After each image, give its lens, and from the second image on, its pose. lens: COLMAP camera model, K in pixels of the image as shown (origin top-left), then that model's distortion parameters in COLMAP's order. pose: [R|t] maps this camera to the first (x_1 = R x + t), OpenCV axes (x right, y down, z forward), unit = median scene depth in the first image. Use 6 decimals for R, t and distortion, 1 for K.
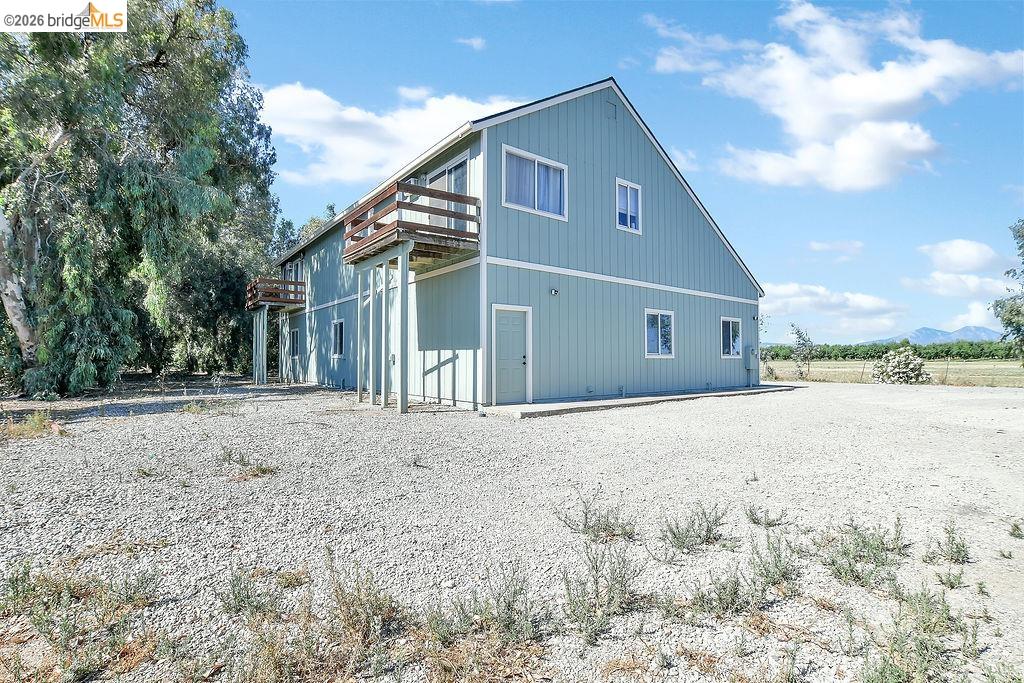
lens RADIAL K [[477.1, 0, 512.0], [0, 477.1, 341.5], [0, 0, 1]] dist [-0.001704, -0.000351]
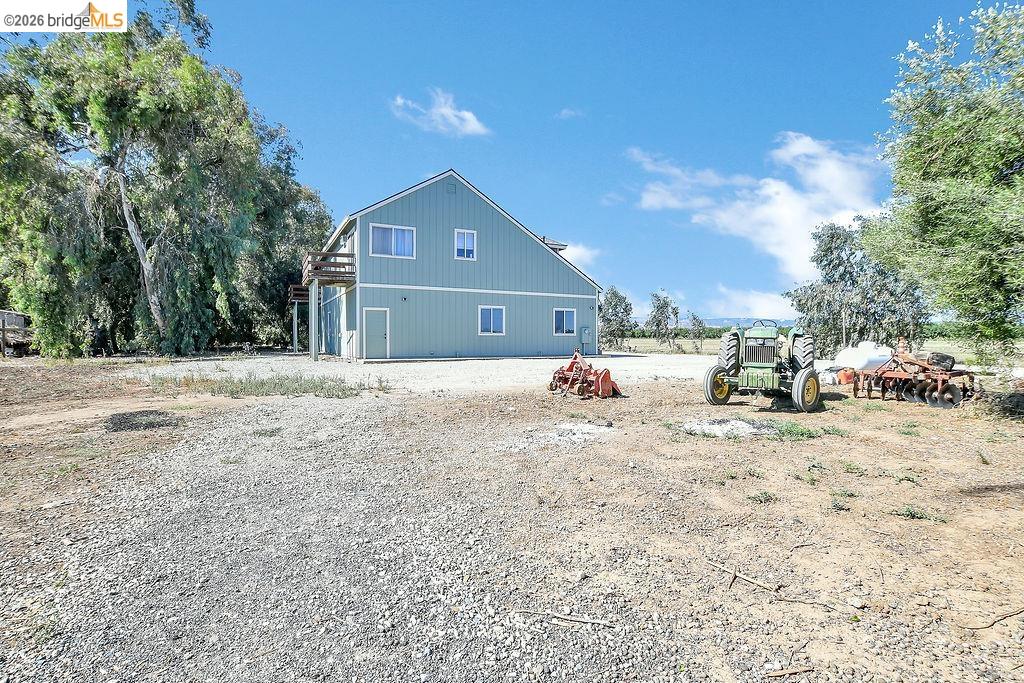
lens RADIAL K [[477.1, 0, 512.0], [0, 477.1, 341.5], [0, 0, 1]] dist [-0.001704, -0.000351]
pose [[0.984397, 0.001055, -0.175961, 0.694030], [0.006920, 0.998976, 0.044702, -0.017106], [0.175828, -0.045222, 0.983382, -0.630016]]
